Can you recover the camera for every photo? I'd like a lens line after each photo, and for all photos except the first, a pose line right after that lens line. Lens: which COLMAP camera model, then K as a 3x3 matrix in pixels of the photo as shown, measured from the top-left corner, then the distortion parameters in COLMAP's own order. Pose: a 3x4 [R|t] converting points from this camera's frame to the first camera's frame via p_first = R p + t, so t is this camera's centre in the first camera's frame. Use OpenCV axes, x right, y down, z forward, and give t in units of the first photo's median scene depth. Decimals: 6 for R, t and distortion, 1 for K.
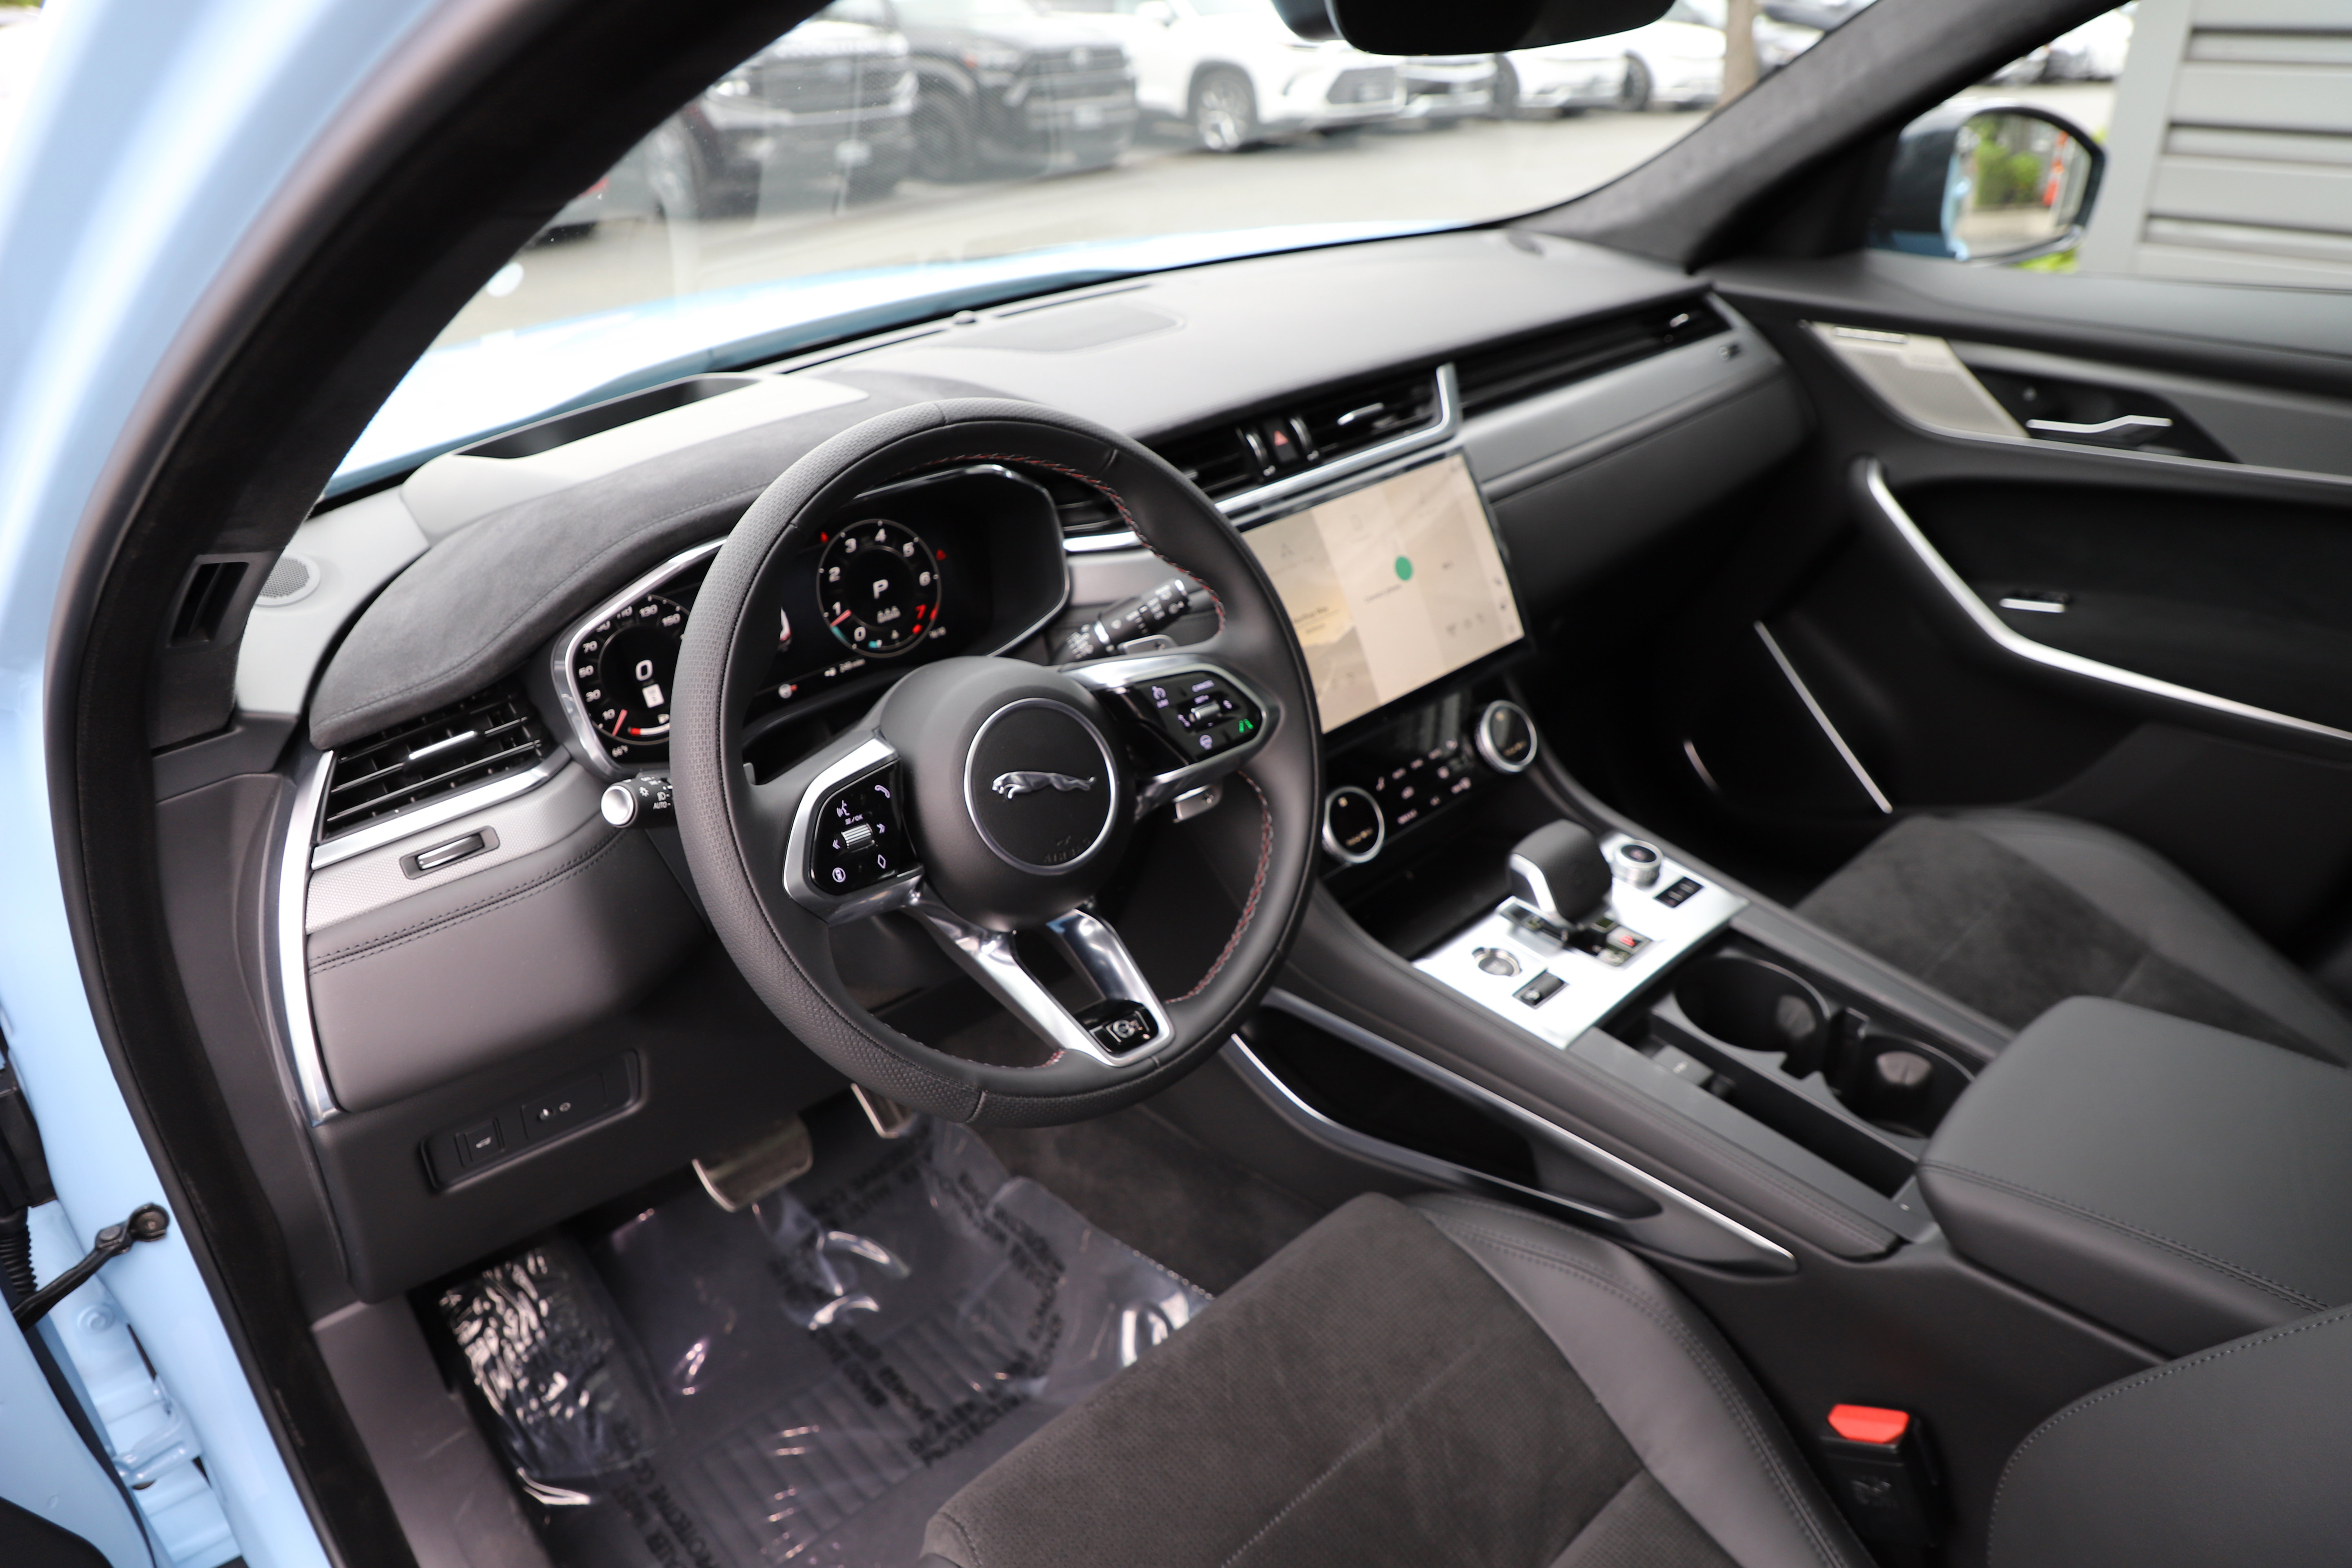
lens RADIAL K [[1539.4, 0, 1176.4], [0, 1539.4, 794.2], [0, 0, 1]] dist [-0.048121, 0.000612]
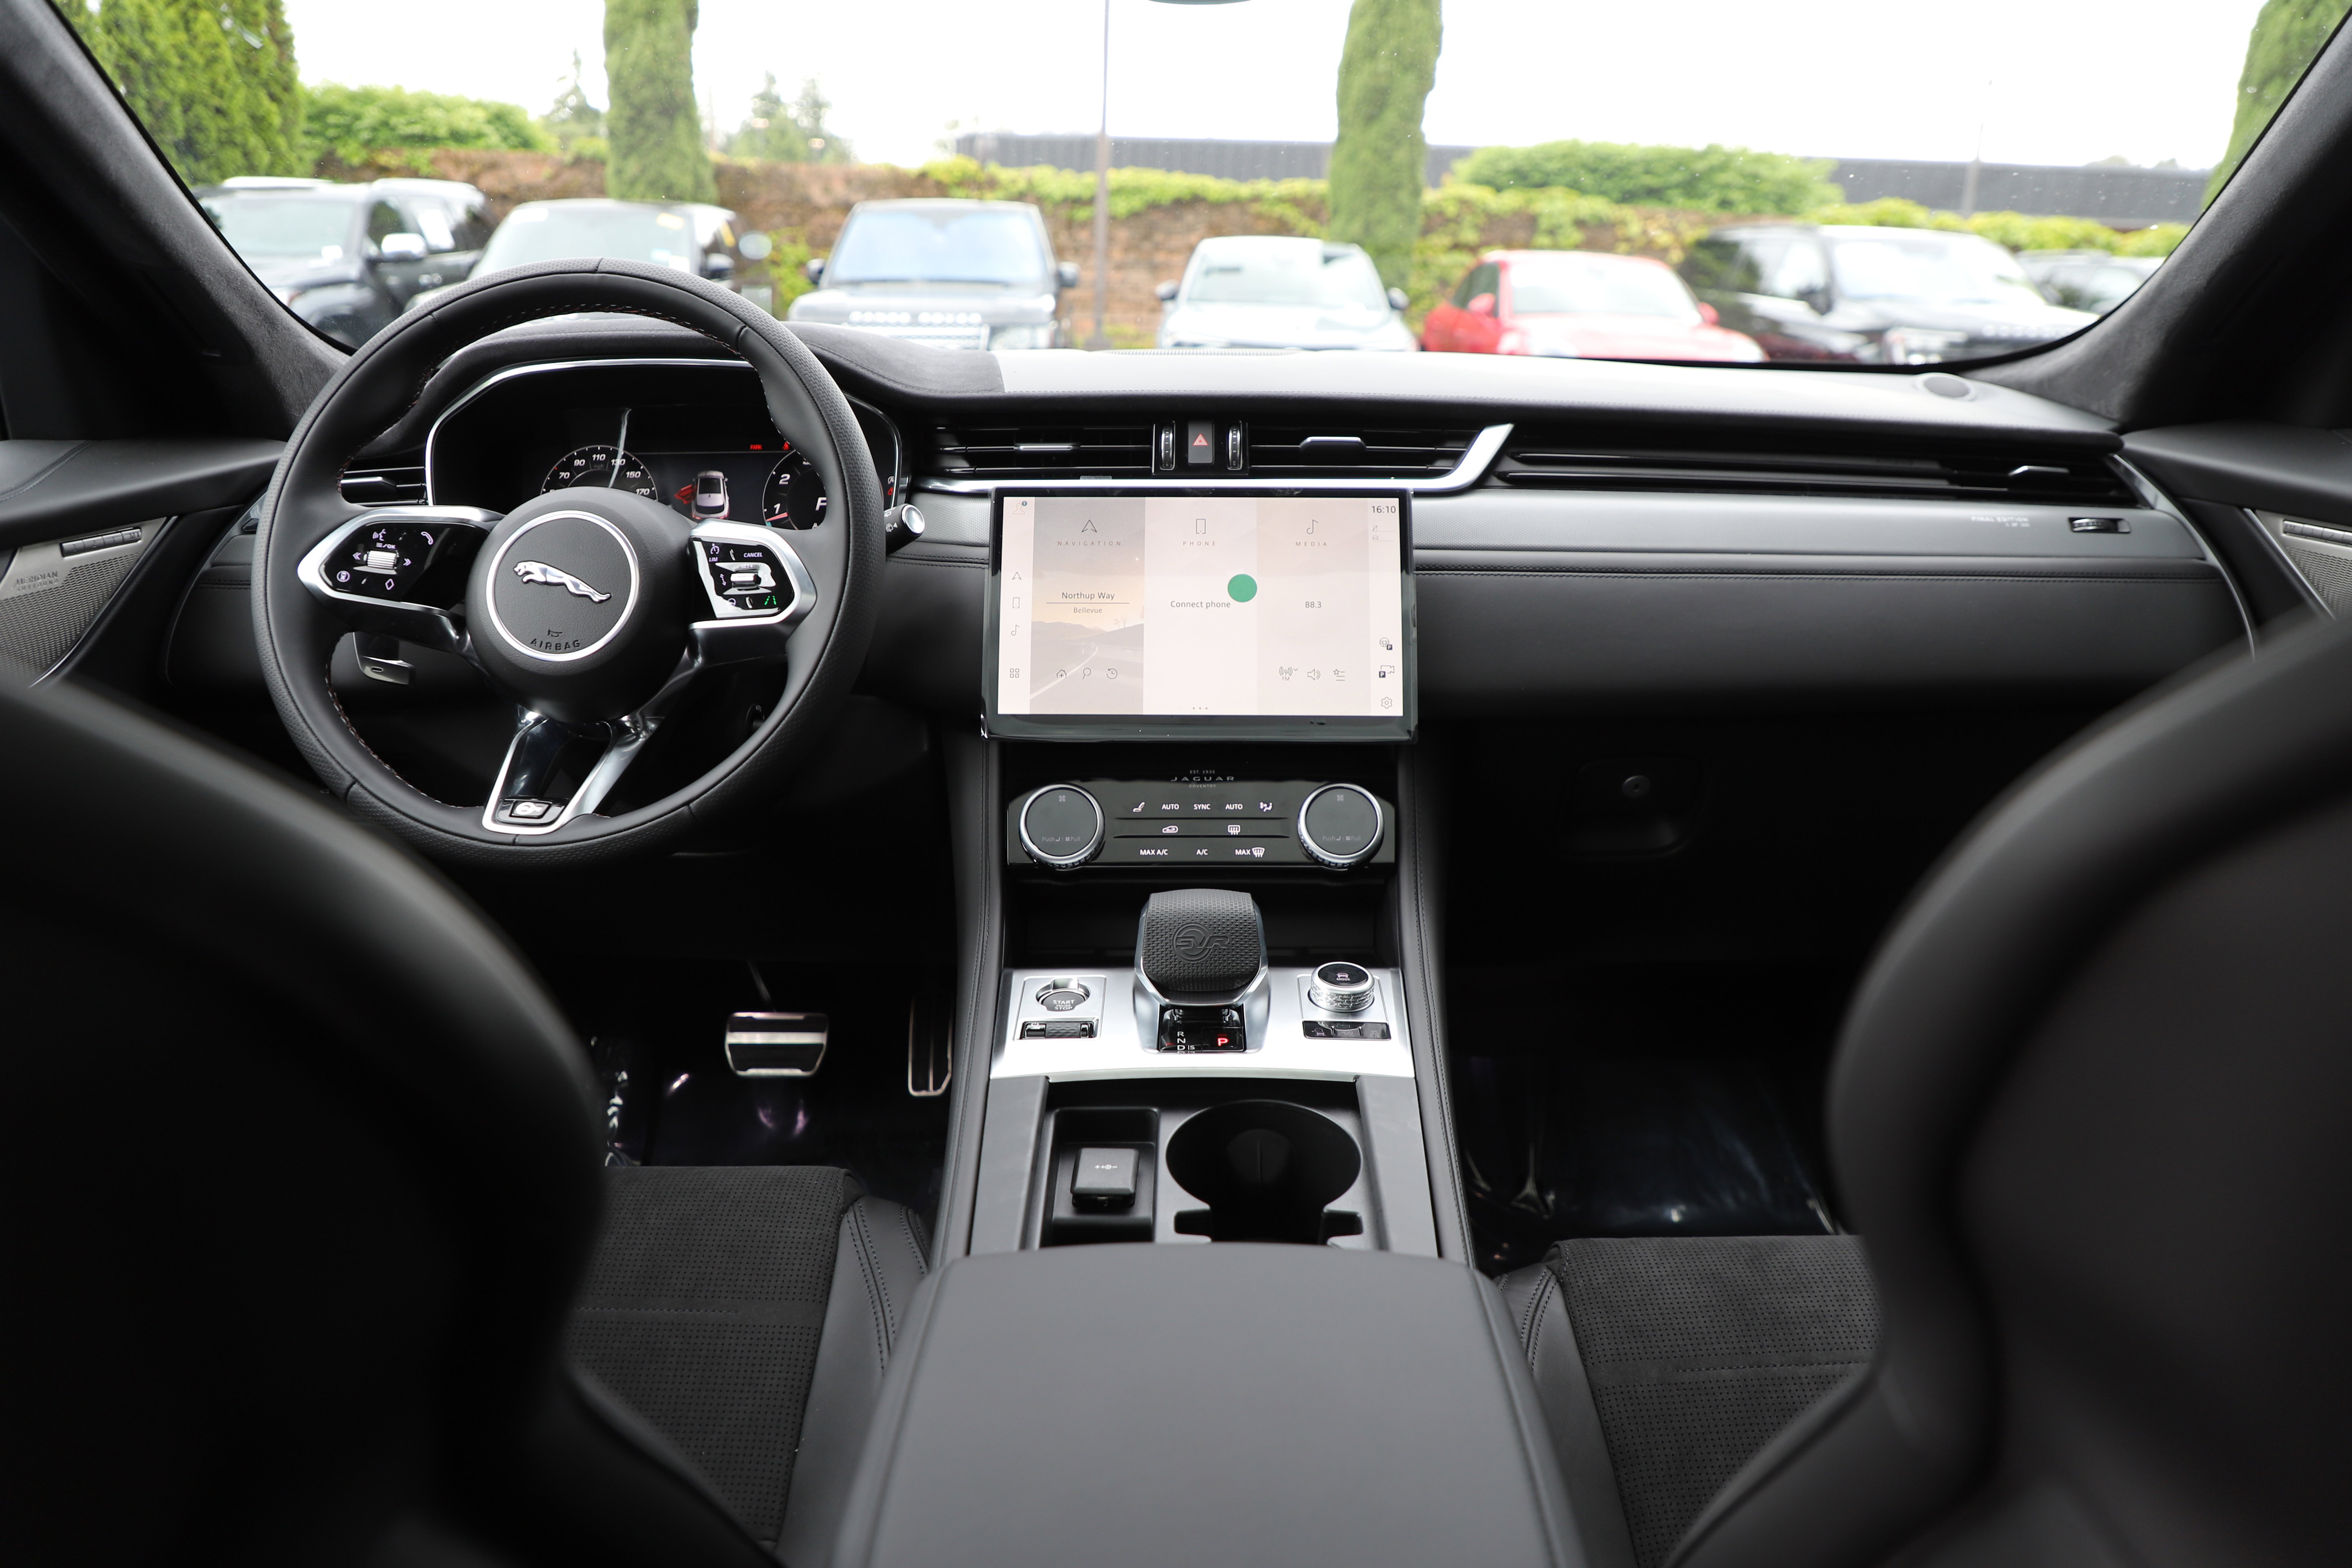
lens RADIAL K [[1539.4, 0, 1165.7], [0, 1539.4, 786.9], [0, 0, 1]] dist [-0.048121, 0.000612]
pose [[0.724656, 0.256979, -0.639403, 0.717121], [-0.360913, 0.931962, -0.034475, 0.008434], [0.587040, 0.255752, 0.768098, 0.309419]]
